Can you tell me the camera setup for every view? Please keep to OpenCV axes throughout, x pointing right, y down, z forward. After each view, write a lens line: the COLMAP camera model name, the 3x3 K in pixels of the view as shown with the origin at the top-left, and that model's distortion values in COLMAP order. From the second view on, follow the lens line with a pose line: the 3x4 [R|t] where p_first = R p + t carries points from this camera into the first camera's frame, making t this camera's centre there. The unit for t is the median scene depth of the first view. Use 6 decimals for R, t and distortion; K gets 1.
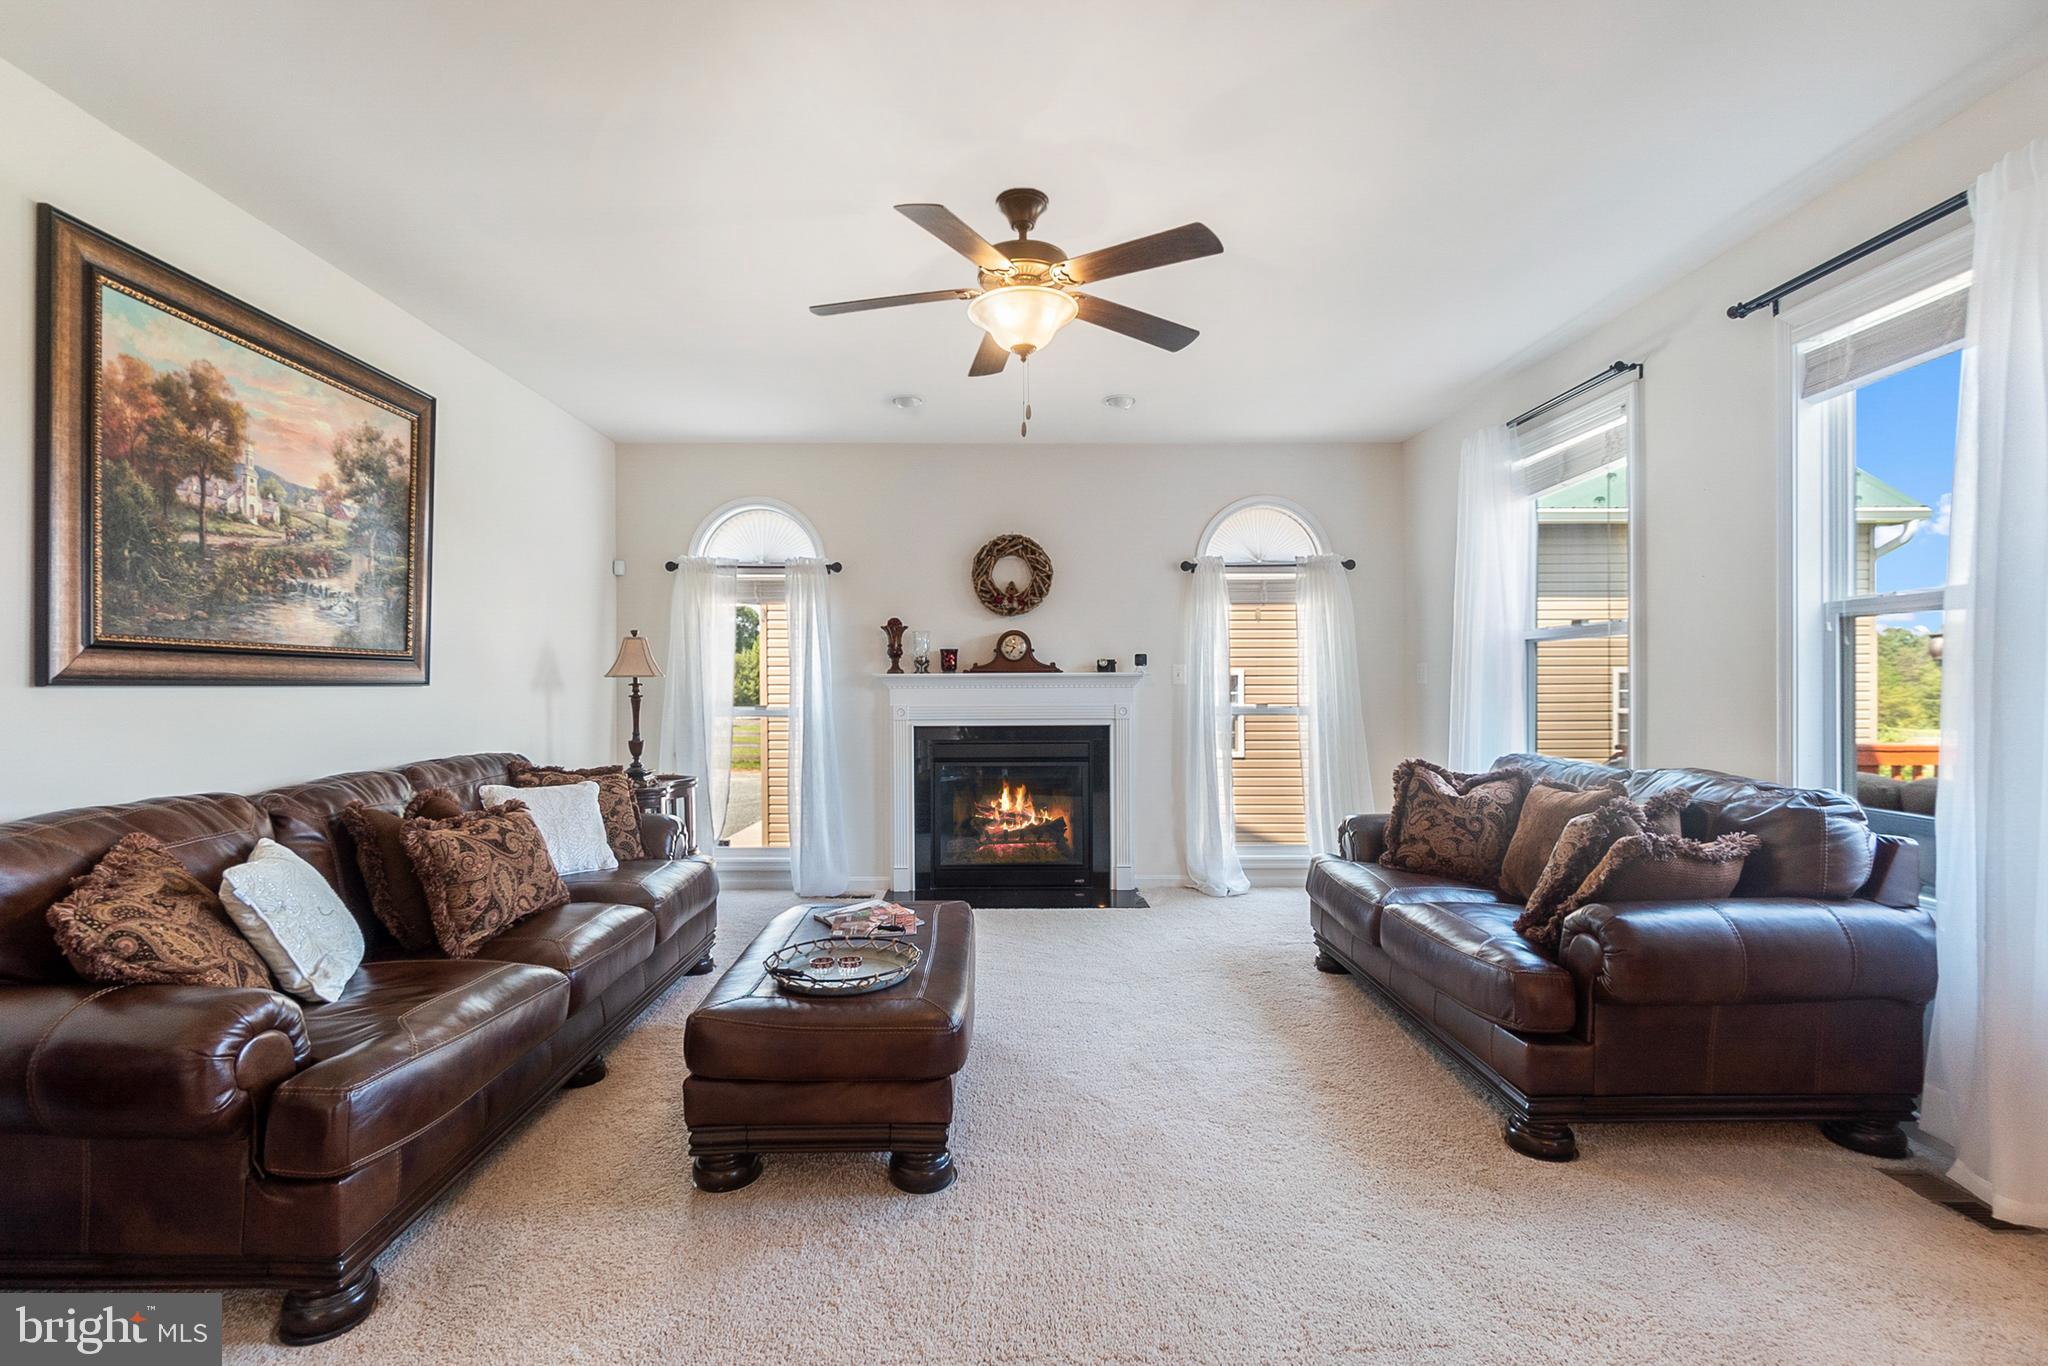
lens RADIAL K [[902.3, 0, 1004.2], [0, 902.3, 684.2], [0, 0, 1]] dist [-0.000679, 0.000436]
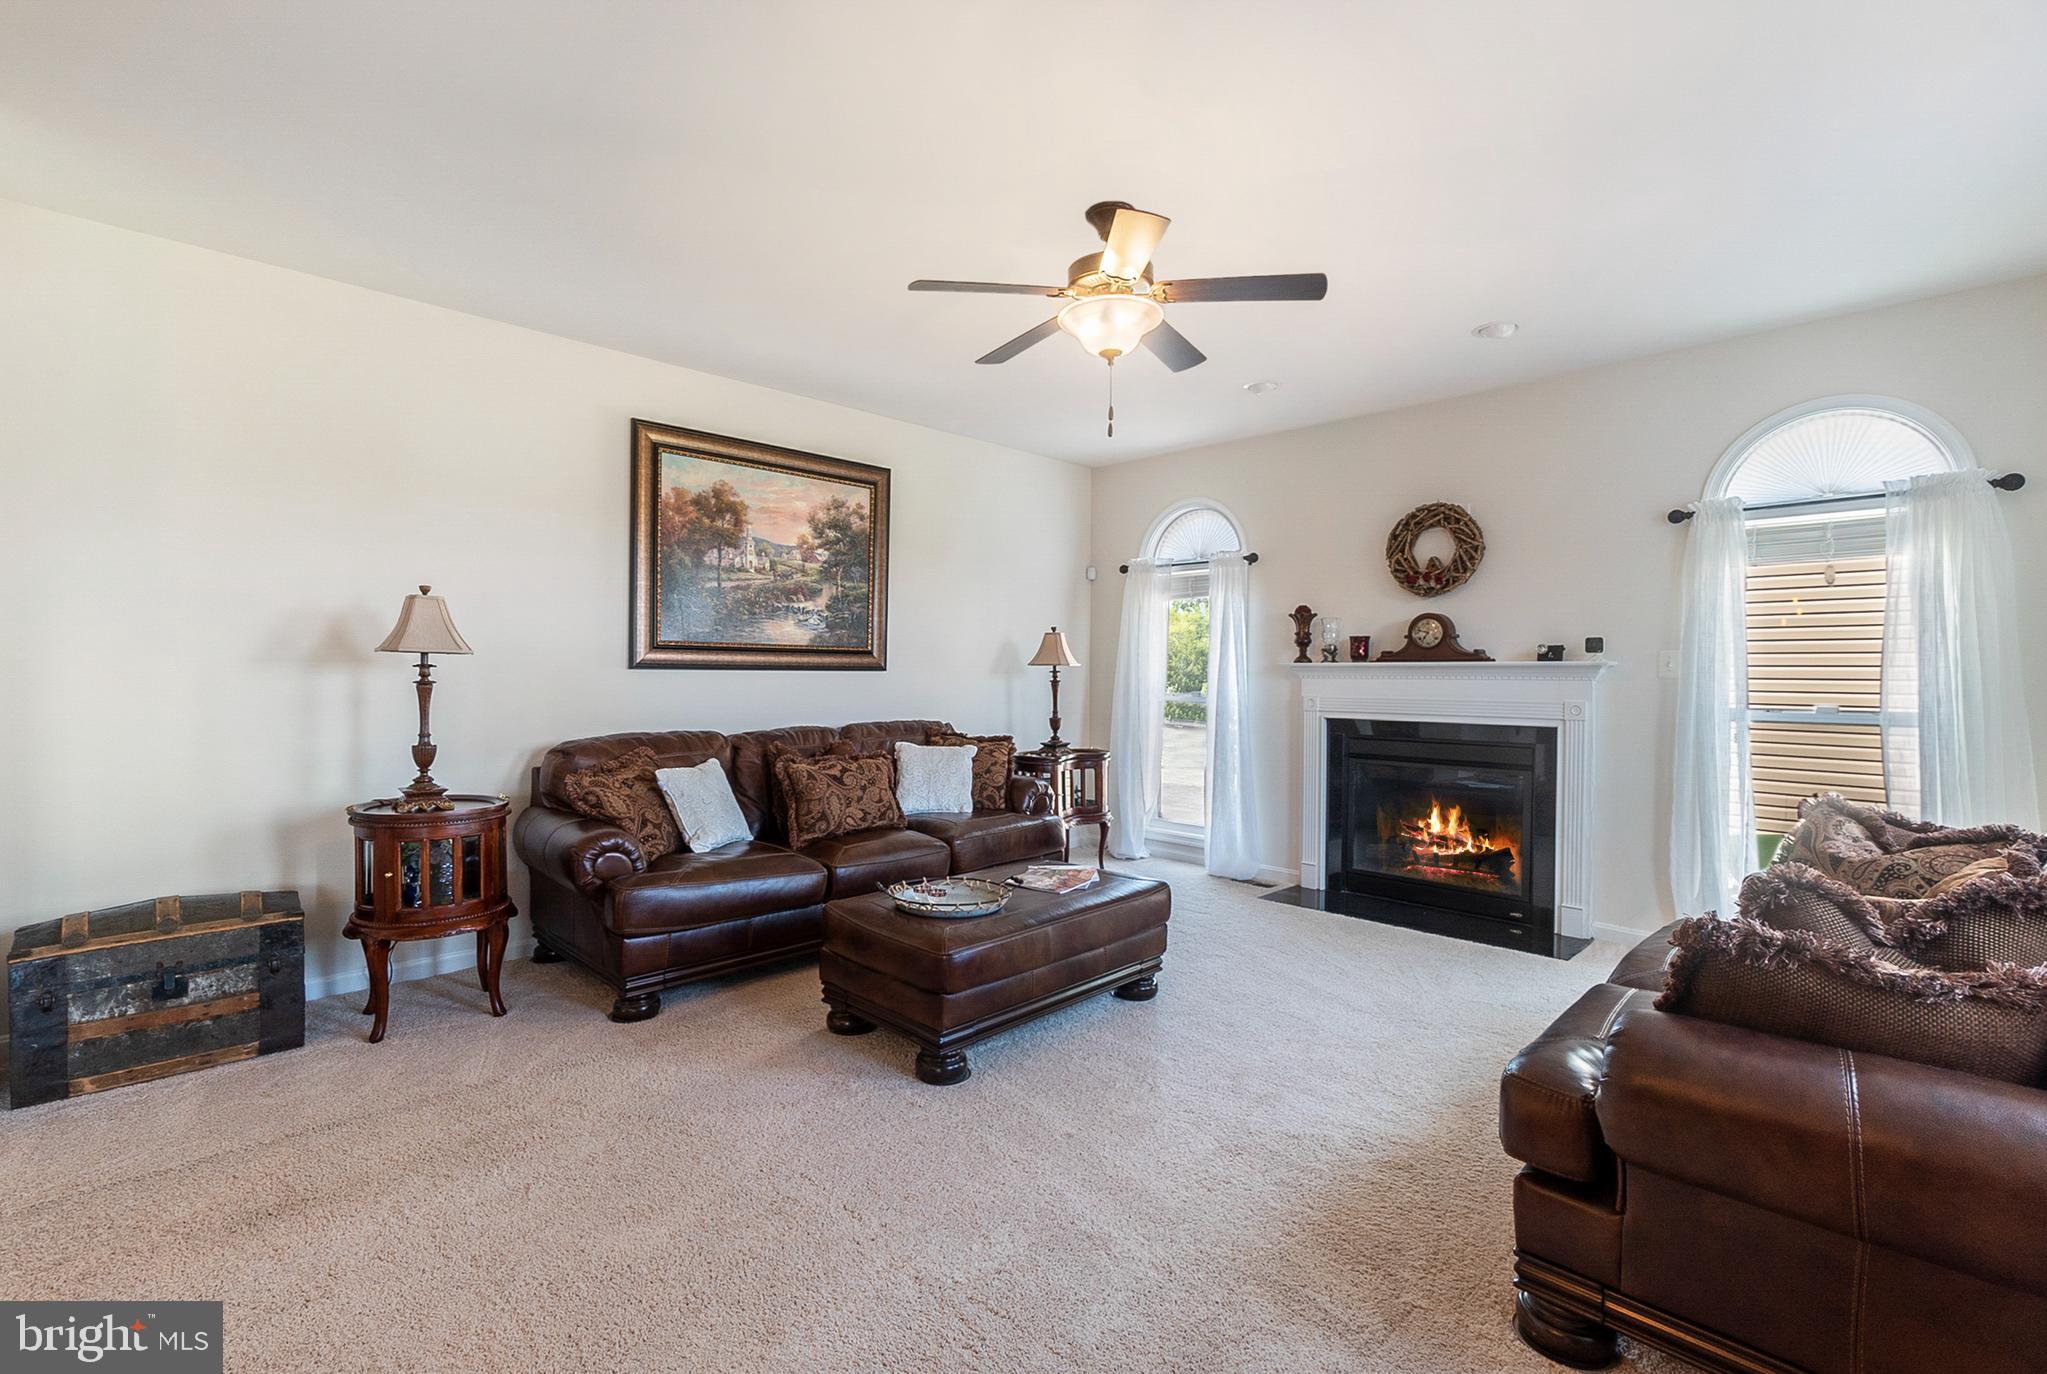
lens RADIAL K [[910.9, 0, 1009.6], [0, 910.9, 681.9], [0, 0, 1]] dist [0.001579, -0.001871]
pose [[0.693126, 0.014958, -0.720661, 0.579338], [-0.009129, 0.999887, 0.011974, 0.000074], [0.720759, -0.001720, 0.693184, 0.145910]]
